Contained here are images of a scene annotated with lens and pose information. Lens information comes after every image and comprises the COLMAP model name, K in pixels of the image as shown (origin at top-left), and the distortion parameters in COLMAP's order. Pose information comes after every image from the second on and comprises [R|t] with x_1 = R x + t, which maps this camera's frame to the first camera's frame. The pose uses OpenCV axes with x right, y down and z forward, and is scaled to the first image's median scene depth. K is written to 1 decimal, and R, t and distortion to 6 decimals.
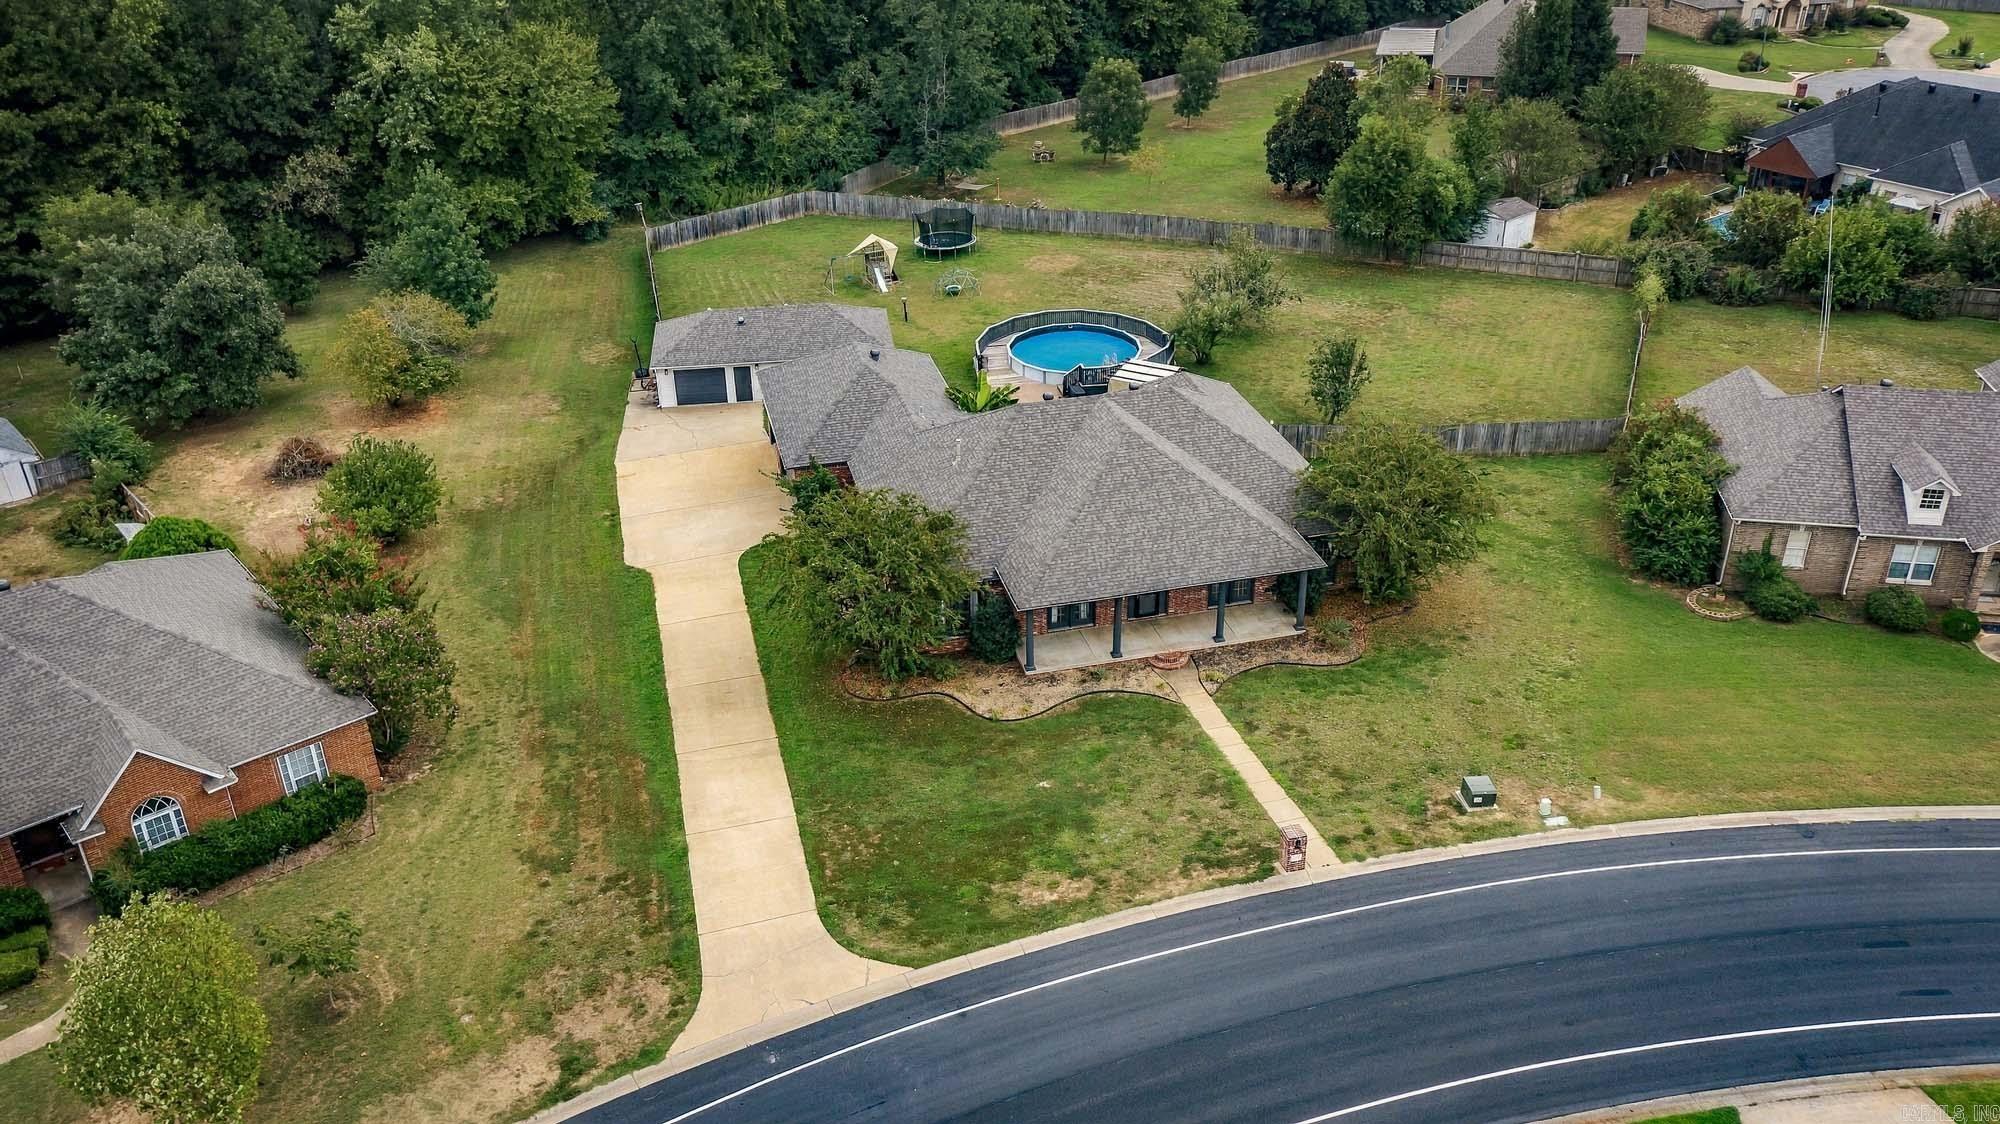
lens RADIAL K [[1584.0, 0, 1000.0], [0, 1584.0, 562.0], [0, 0, 1]] dist [0.010305, 0.014673]
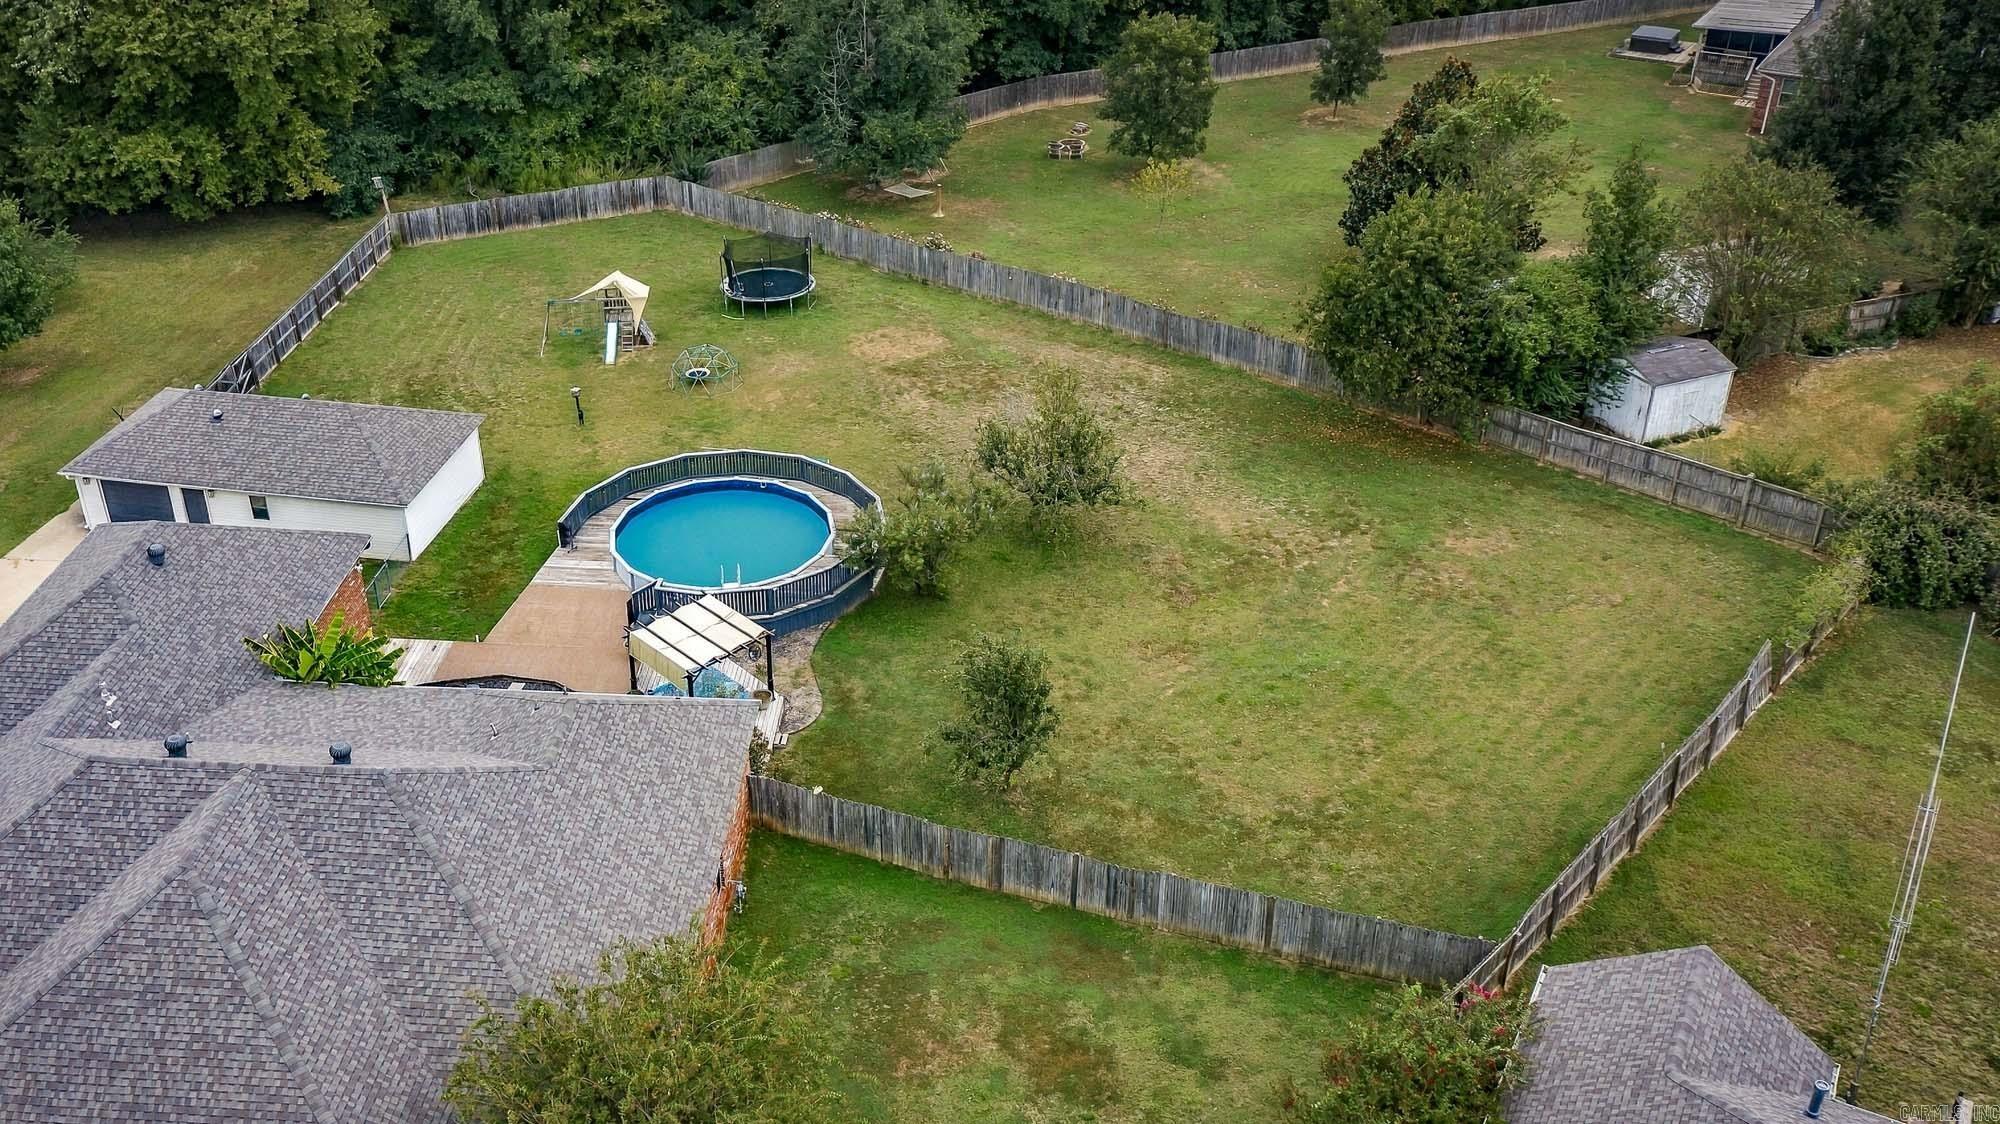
lens RADIAL K [[1827.1, 0, 861.6], [0, 1827.1, 561.6], [0, 0, 1]] dist [0.014010, 0.015082]
pose [[0.937563, 0.170722, -0.303033, 0.266005], [-0.159933, 0.985286, 0.060267, -0.150638], [0.308863, -0.008039, 0.951072, 0.310359]]
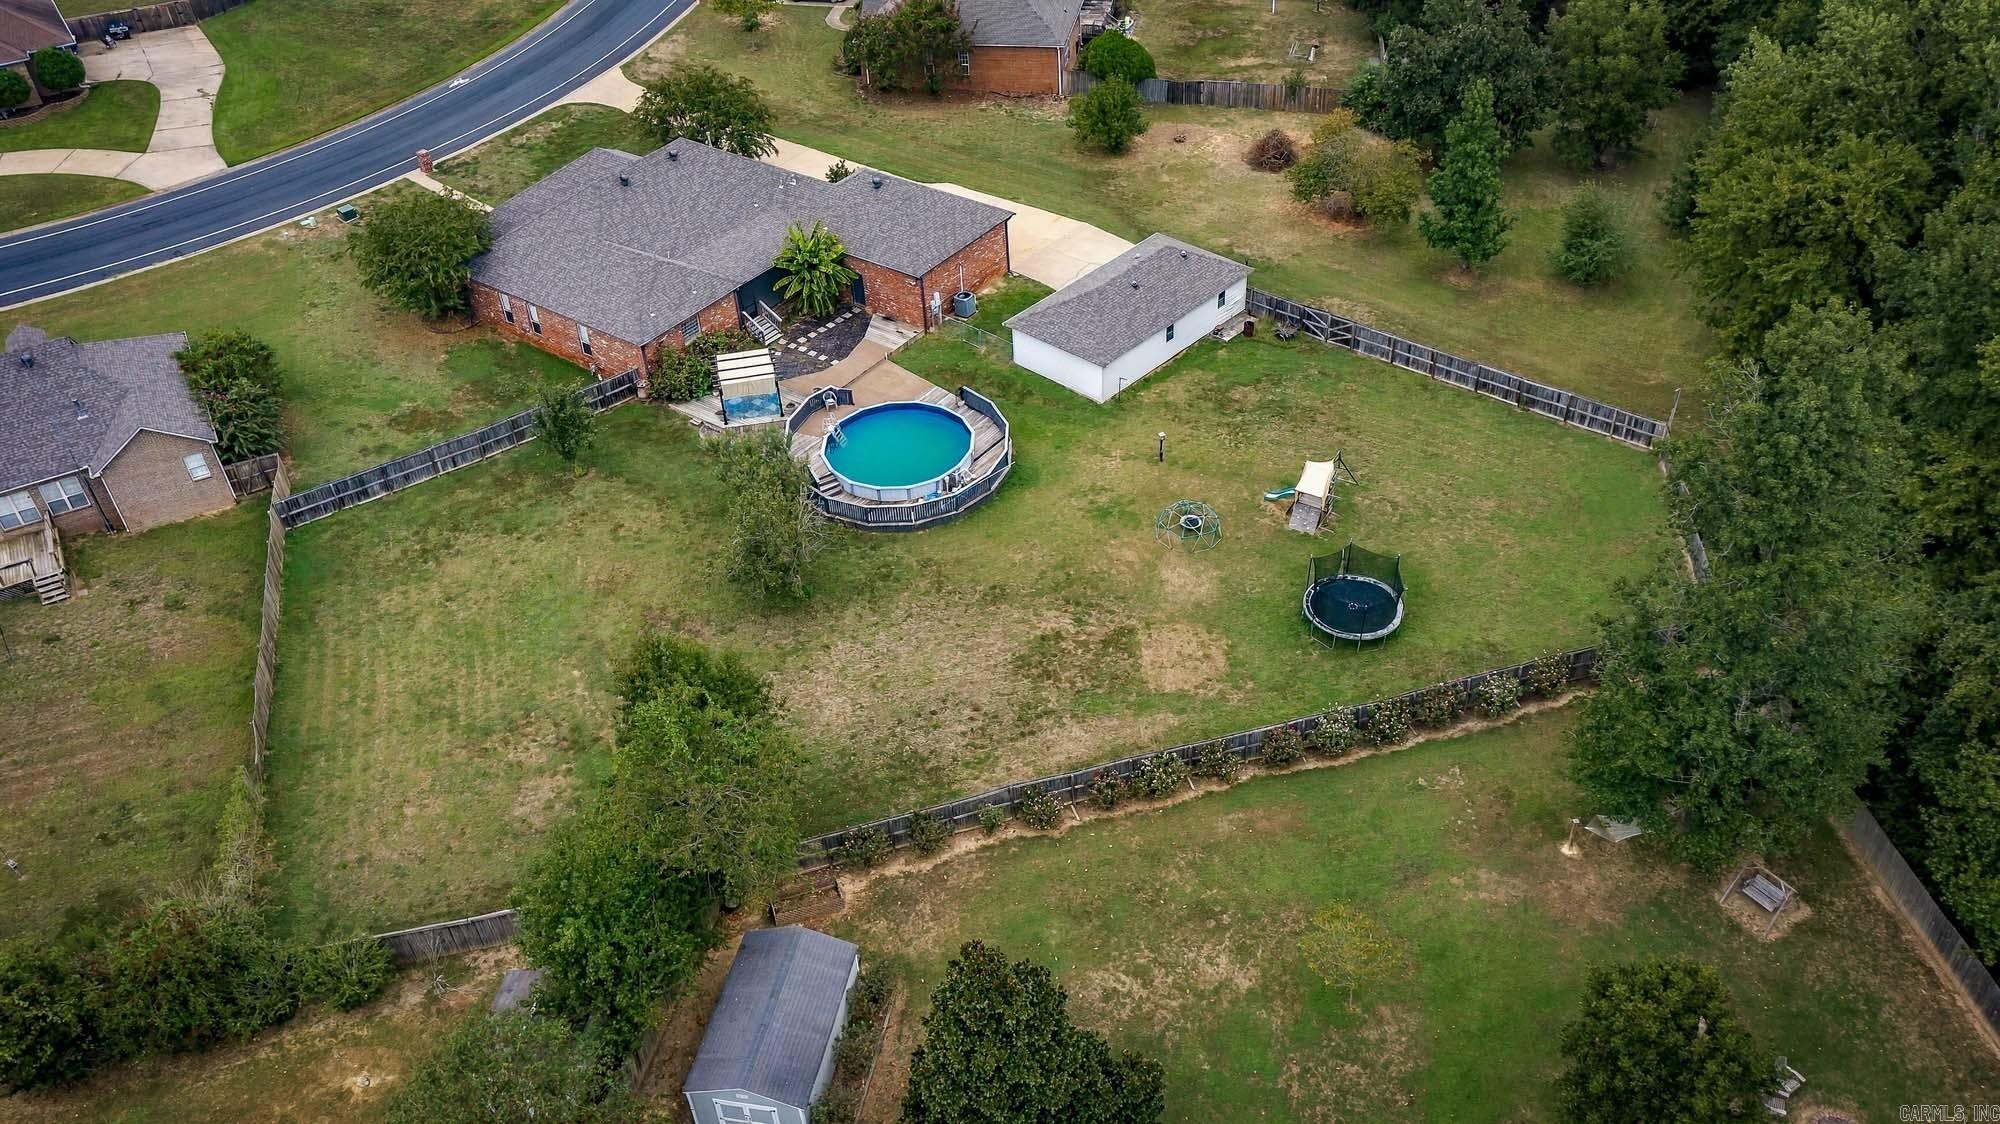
lens RADIAL K [[1584.0, 0, 1000.0], [0, 1584.0, 562.0], [0, 0, 1]] dist [0.010305, 0.014673]
pose [[-0.774816, 0.434834, -0.458888, 0.376207], [-0.255950, 0.447955, 0.856636, -0.754084], [0.578056, 0.781188, -0.235788, 1.114638]]
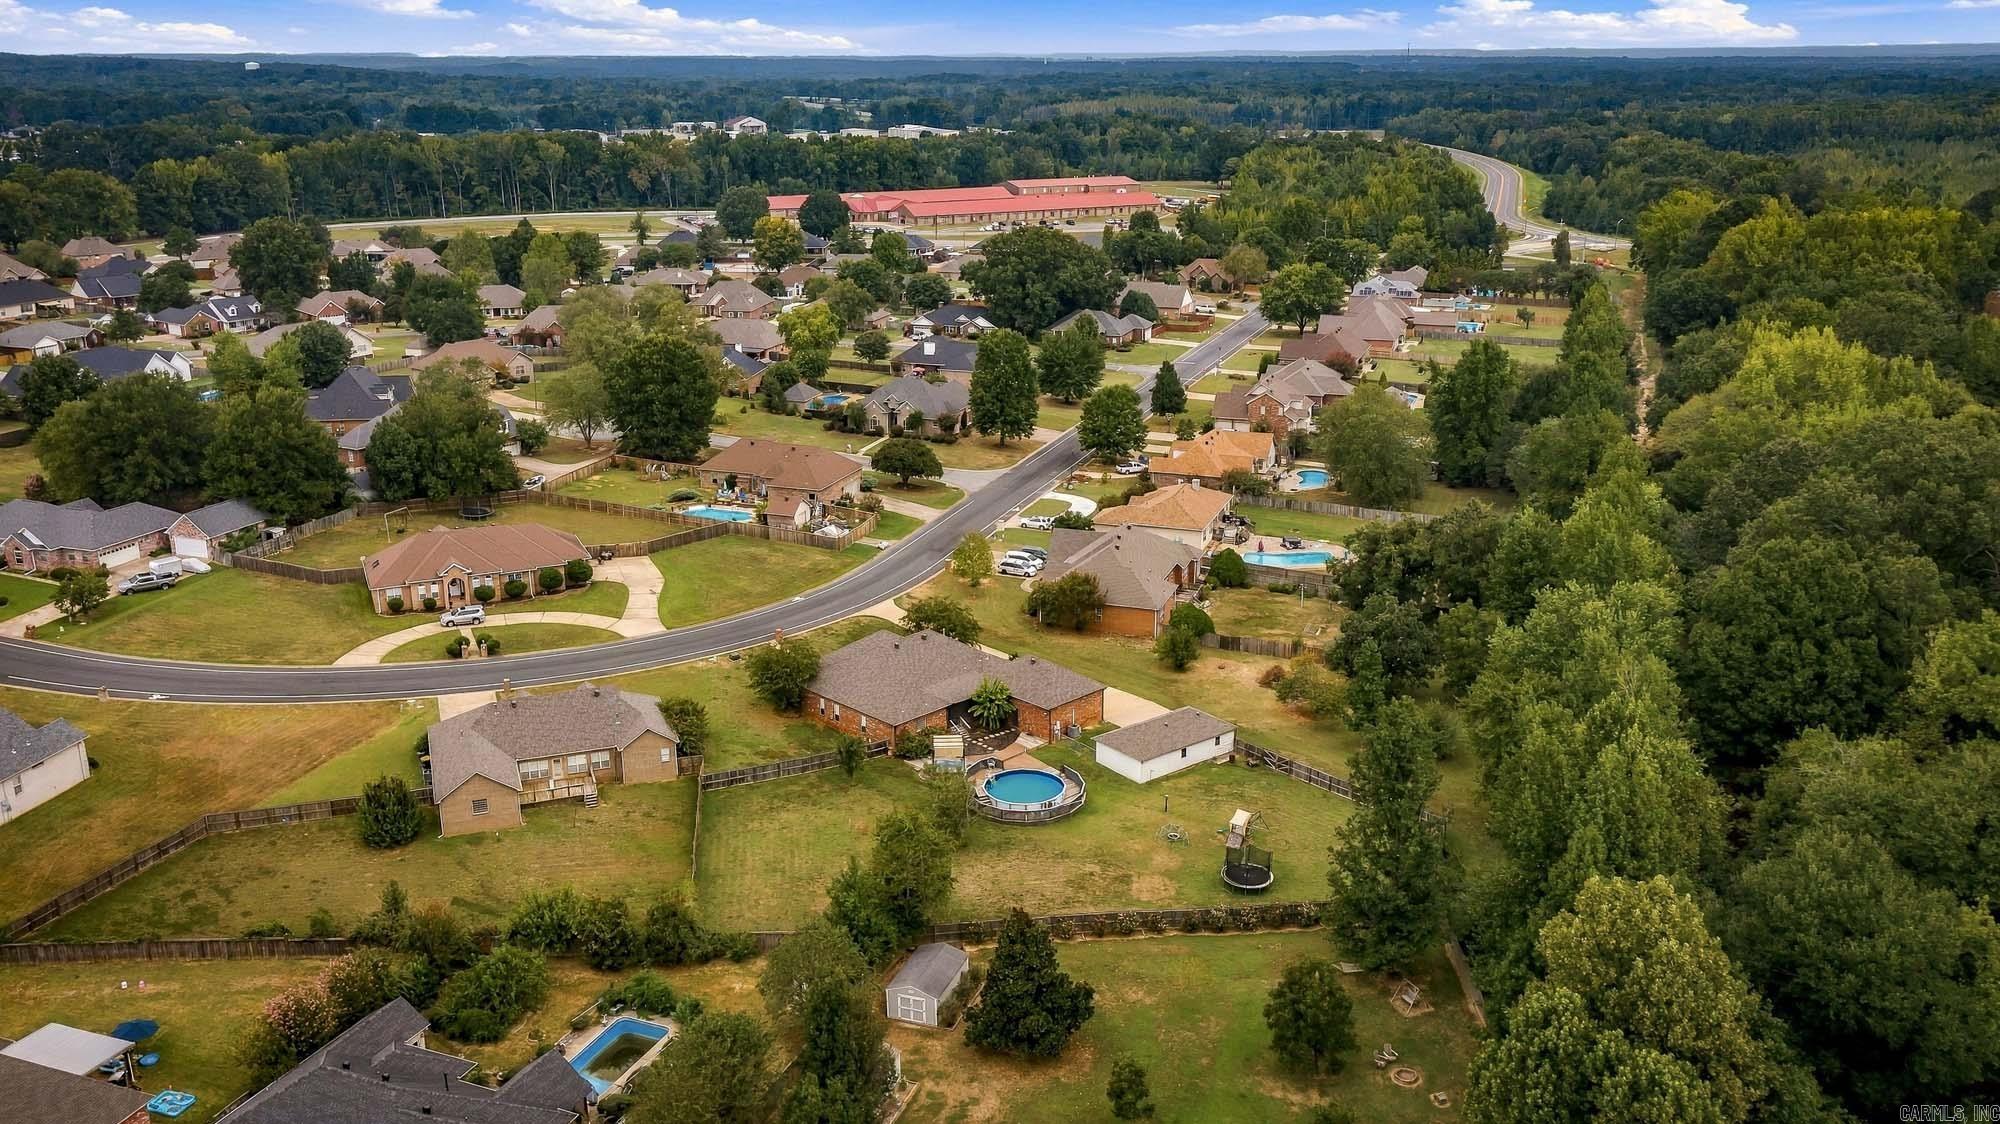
lens RADIAL K [[1584.0, 0, 1000.0], [0, 1584.0, 562.0], [0, 0, 1]] dist [0.010305, 0.014673]
pose [[-0.862866, 0.163416, -0.478286, 0.699988], [-0.234516, 0.708818, 0.665266, -1.188725], [0.447733, 0.686201, -0.573291, 1.523560]]
